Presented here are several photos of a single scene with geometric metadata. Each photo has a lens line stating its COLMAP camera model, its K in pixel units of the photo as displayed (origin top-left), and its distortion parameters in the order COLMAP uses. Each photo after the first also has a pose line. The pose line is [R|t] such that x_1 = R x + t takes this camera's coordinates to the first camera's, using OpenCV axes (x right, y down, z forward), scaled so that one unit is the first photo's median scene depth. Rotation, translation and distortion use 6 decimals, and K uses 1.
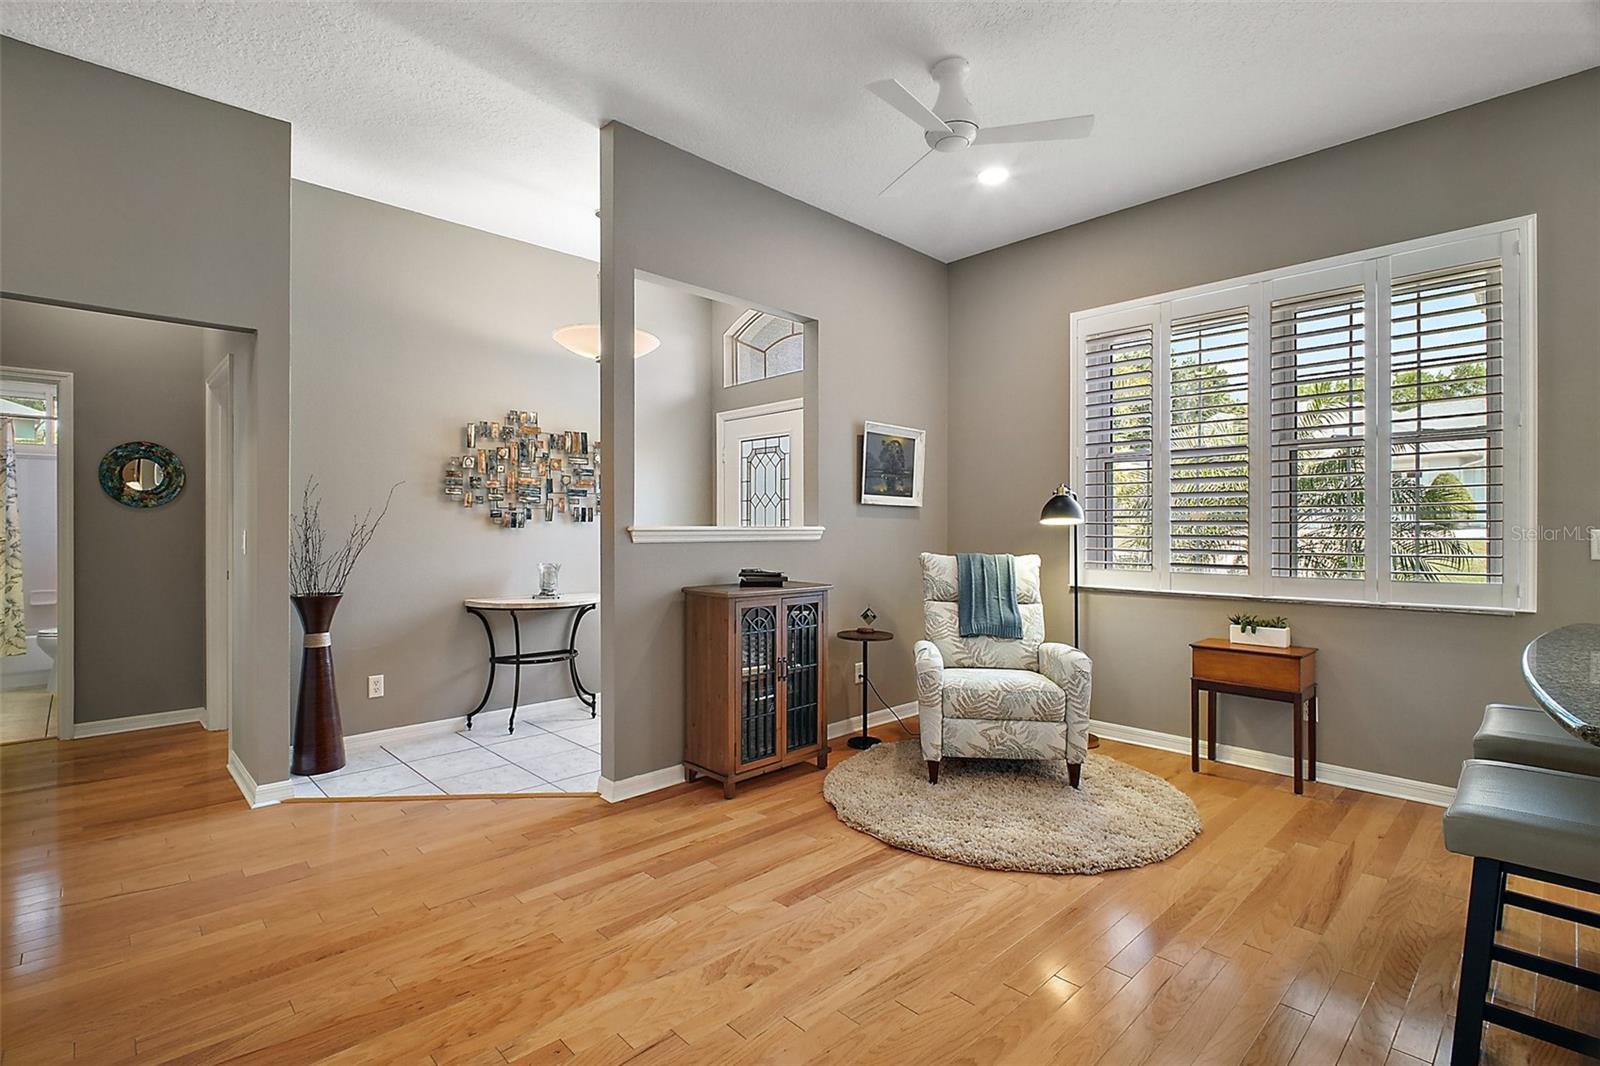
lens RADIAL K [[738.8, 0, 792.2], [0, 738.8, 531.4], [0, 0, 1]] dist [0.000298, -0.005825]
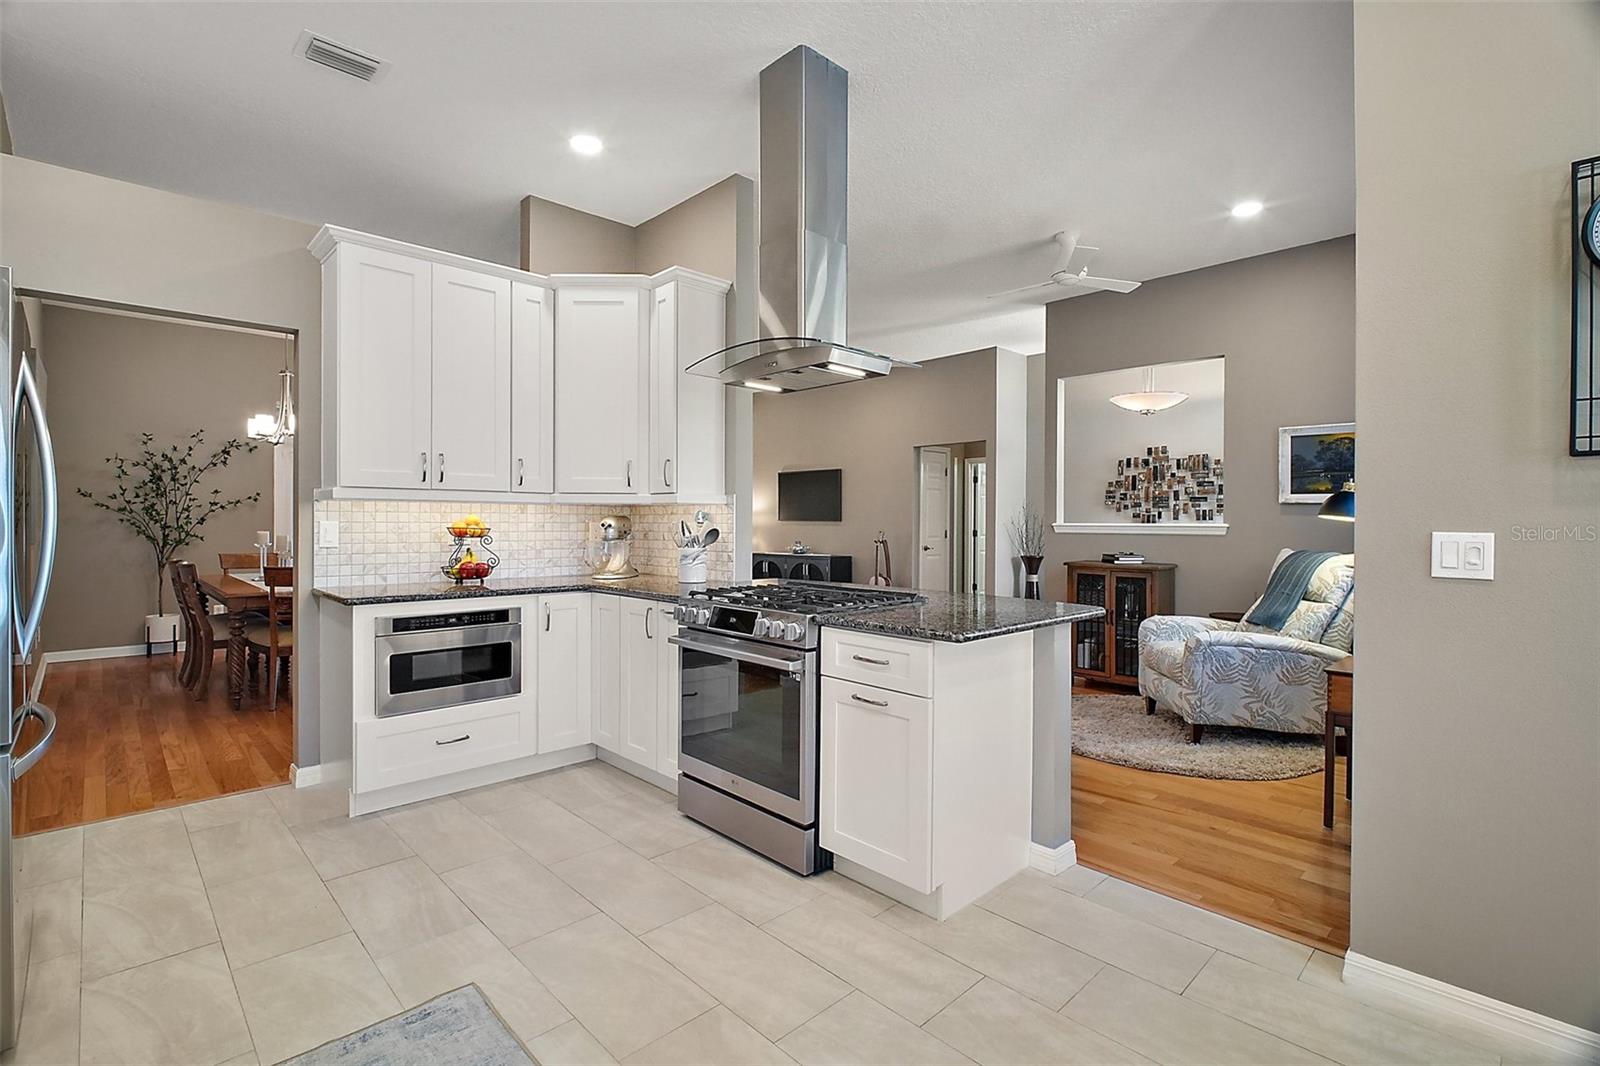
lens RADIAL K [[738.8, 0, 779.6], [0, 738.8, 523.2], [0, 0, 1]] dist [0.000298, -0.005825]
pose [[-0.007543, 0.000605, -0.999971, 1.300578], [-0.009122, 0.999958, 0.000674, -0.001687], [0.999930, 0.009126, -0.007537, 0.286550]]
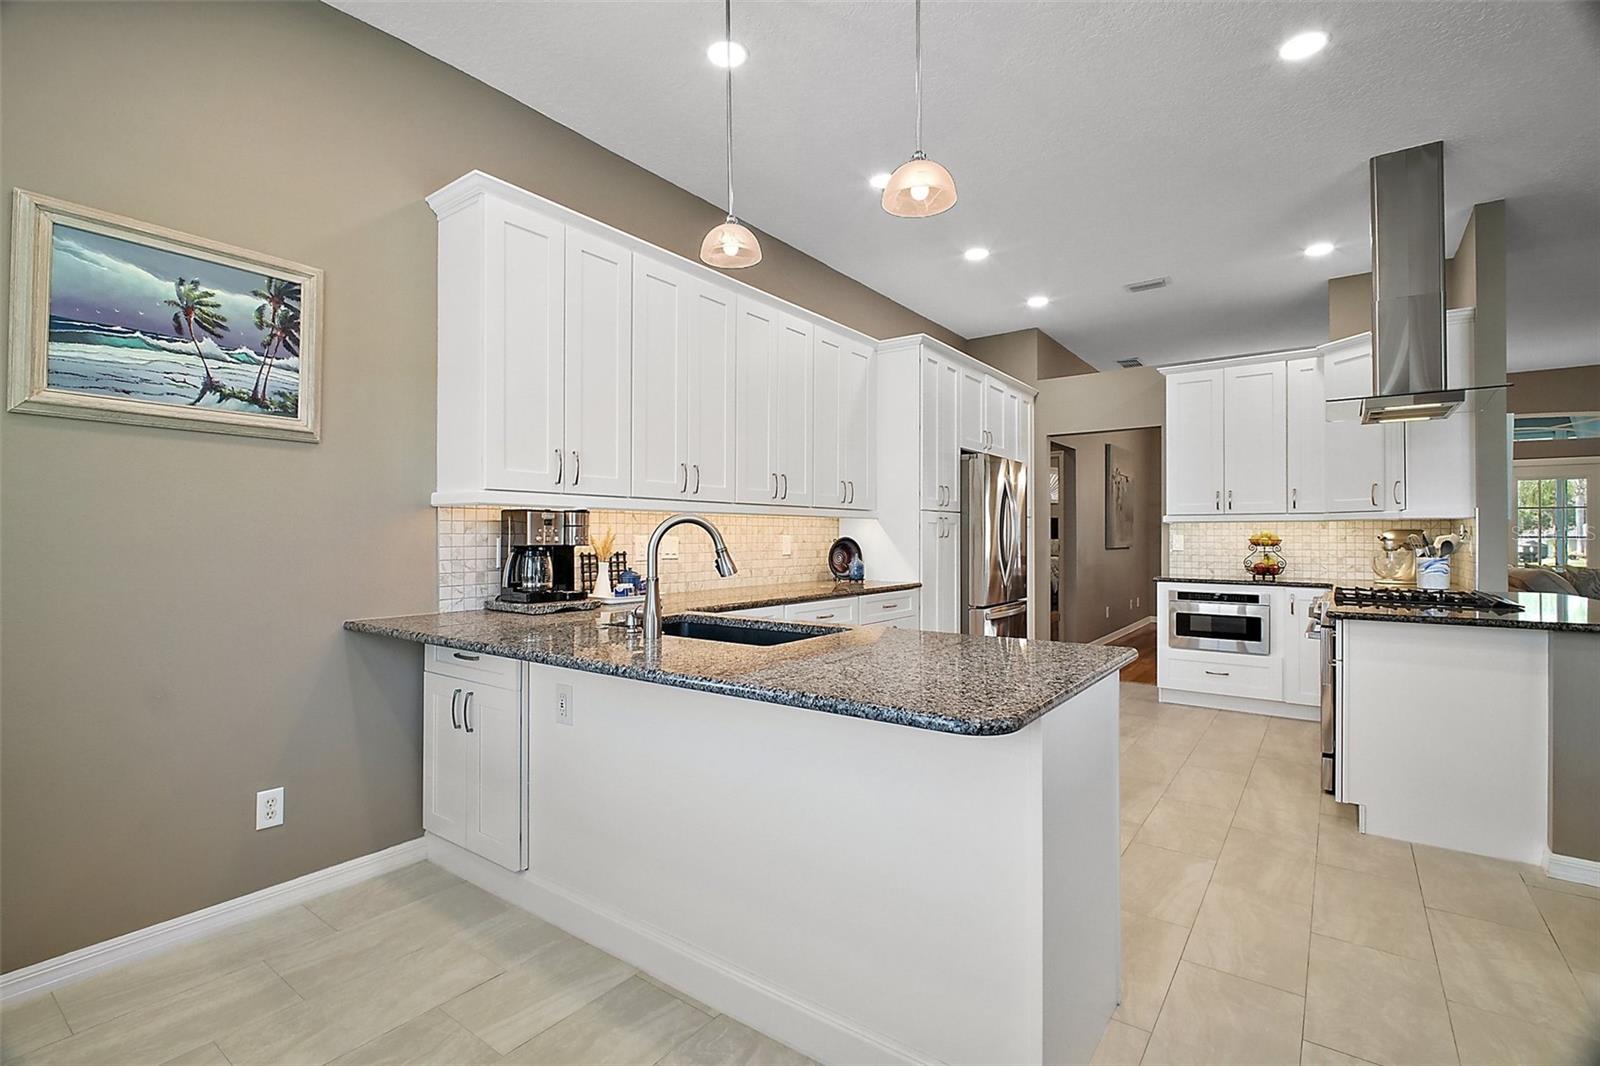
lens RADIAL K [[730.3, 0, 791.3], [0, 730.3, 527.4], [0, 0, 1]] dist [-0.007717, -0.001934]
pose [[-0.987049, -0.003104, -0.160389, 1.425058], [-0.002044, 0.999975, -0.006775, -0.002879], [0.160406, -0.006359, -0.987031, 1.032909]]
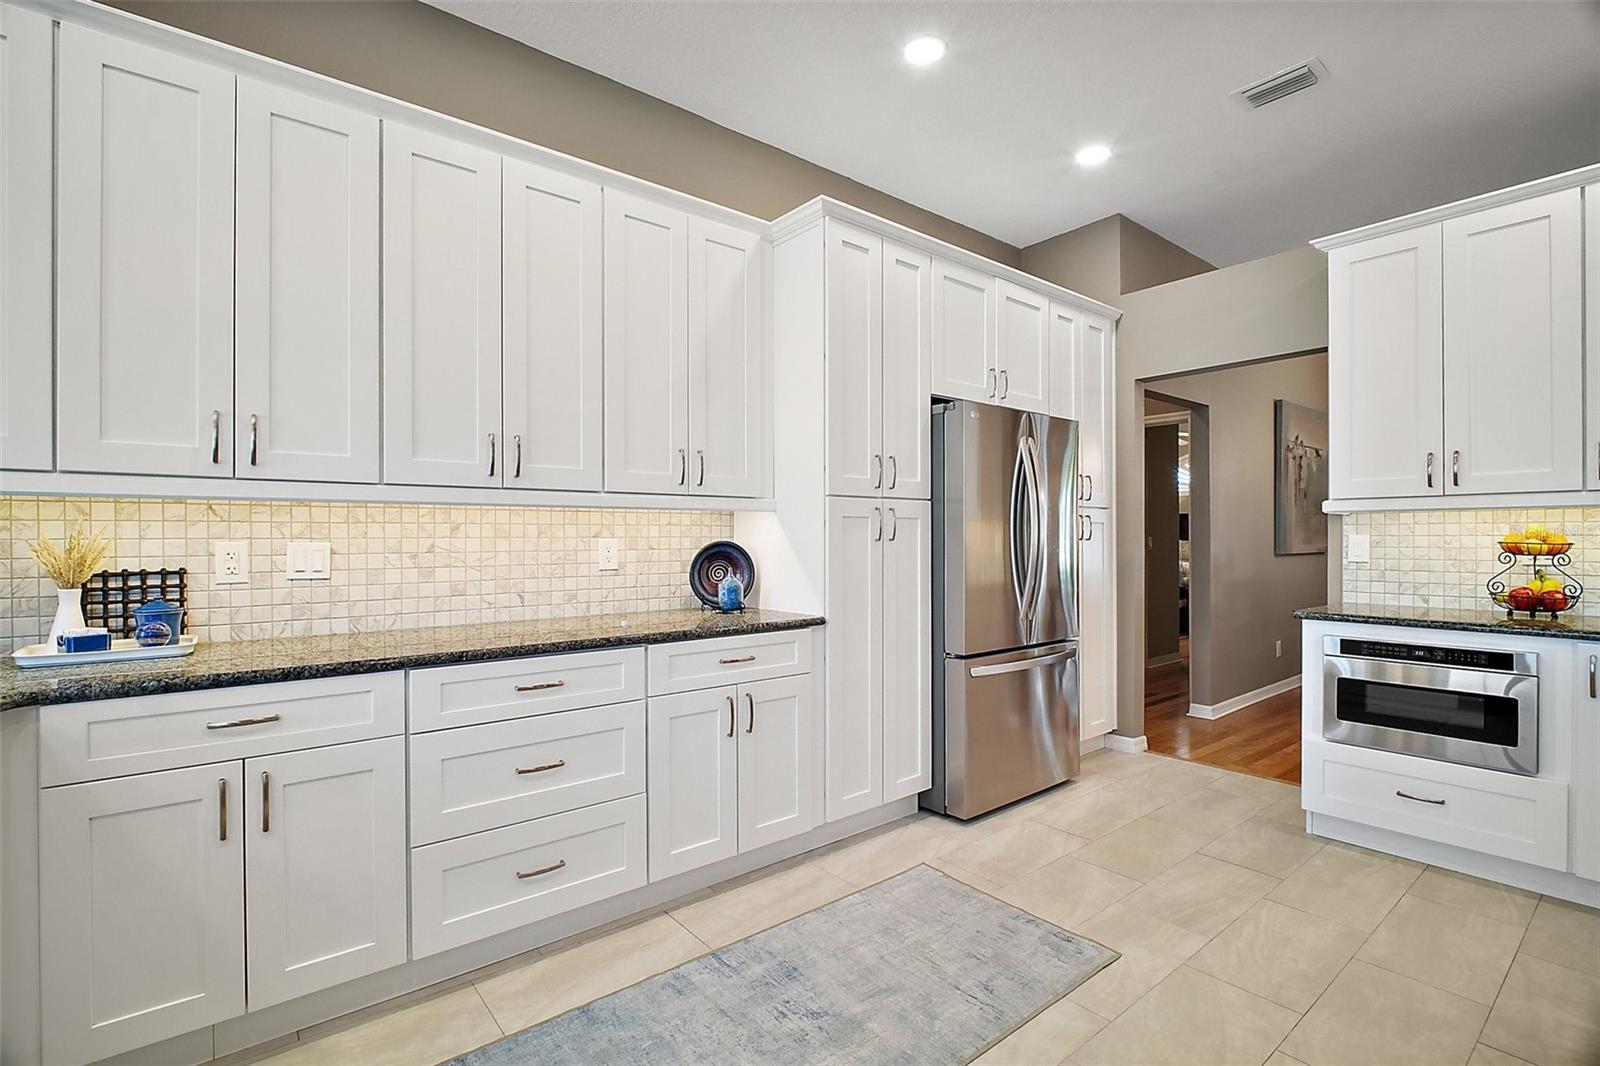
lens RADIAL K [[738.8, 0, 798.2], [0, 738.8, 537.1], [0, 0, 1]] dist [0.000298, -0.005825]
pose [[-0.996372, 0.003266, 0.085041, 1.009477], [0.003633, 0.999985, 0.004157, -0.002196], [-0.085026, 0.004451, -0.996369, 0.627666]]
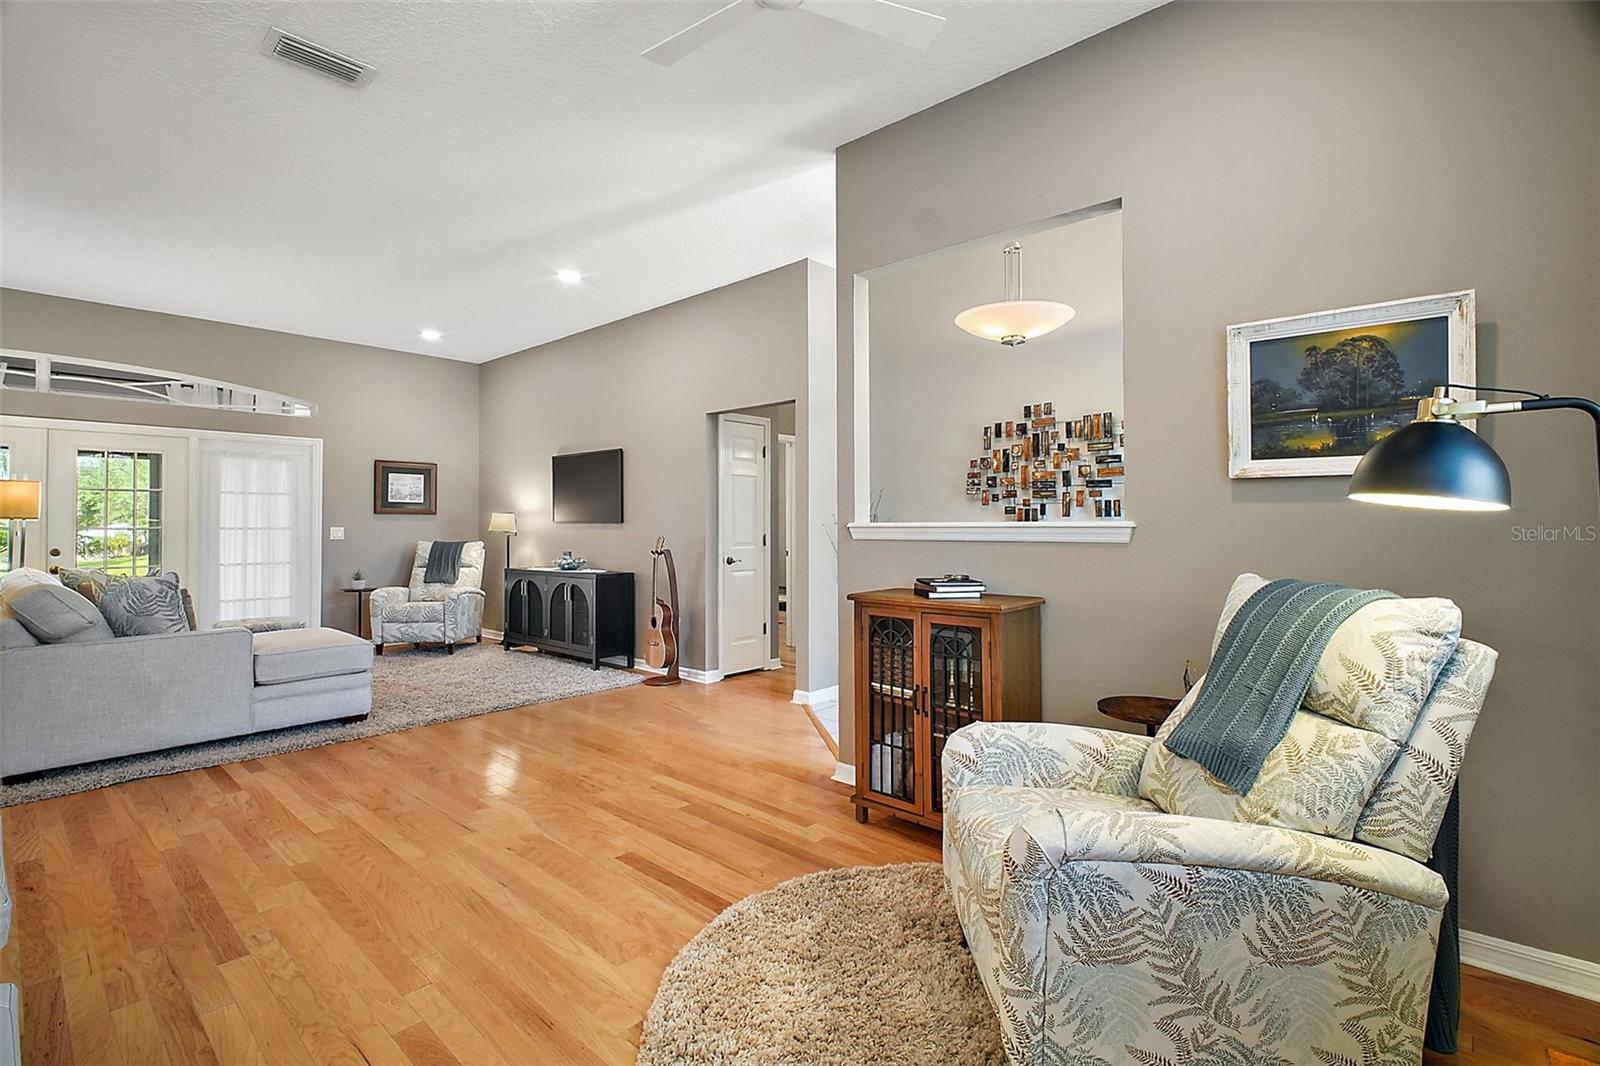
lens RADIAL K [[738.8, 0, 778.3], [0, 738.8, 516.1], [0, 0, 1]] dist [0.000298, -0.005825]
pose [[0.060270, -0.012201, -0.998108, 0.671120], [-0.000177, 0.999925, -0.012234, -0.003261], [0.998182, 0.000914, 0.060263, 0.687543]]
